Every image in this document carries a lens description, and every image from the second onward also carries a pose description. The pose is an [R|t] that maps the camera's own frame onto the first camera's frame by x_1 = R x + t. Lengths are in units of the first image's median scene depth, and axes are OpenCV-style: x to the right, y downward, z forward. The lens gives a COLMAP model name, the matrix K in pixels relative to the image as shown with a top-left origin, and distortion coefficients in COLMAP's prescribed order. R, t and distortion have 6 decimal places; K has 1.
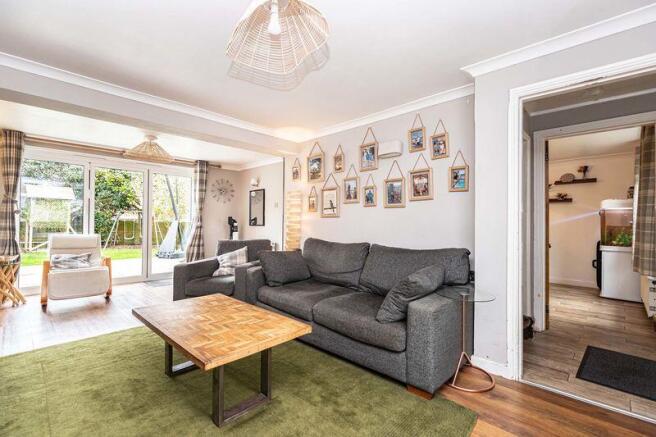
lens RADIAL K [[301.1, 0, 326.7], [0, 301.1, 219.4], [0, 0, 1]] dist [0.014976, 0.000344]
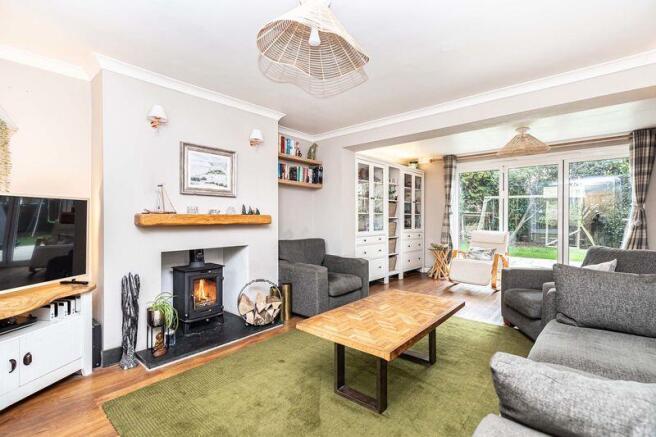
lens RADIAL K [[301.1, 0, 324.1], [0, 301.1, 219.1], [0, 0, 1]] dist [0.014976, 0.000344]
pose [[0.053921, -0.003565, -0.998539, 0.313396], [0.009765, 0.999948, -0.003042, 0.001315], [0.998497, -0.009587, 0.053953, 0.336414]]
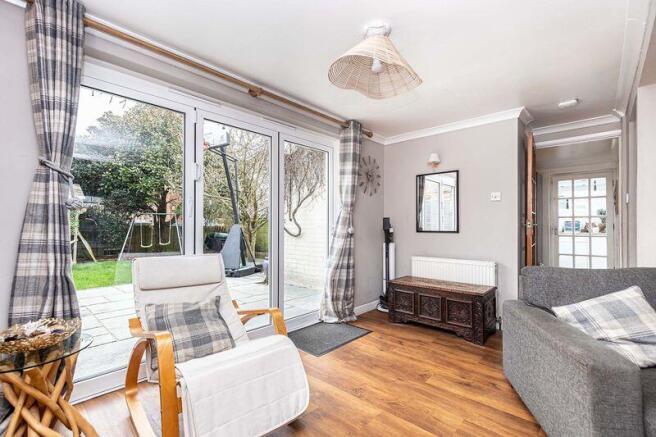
lens RADIAL K [[301.1, 0, 324.5], [0, 301.1, 221.8], [0, 0, 1]] dist [0.014976, 0.000344]
pose [[0.999718, -0.005281, 0.023145, -0.671895], [0.005338, 0.999983, -0.002403, 0.000352], [-0.023132, 0.002526, 0.999729, 0.580767]]
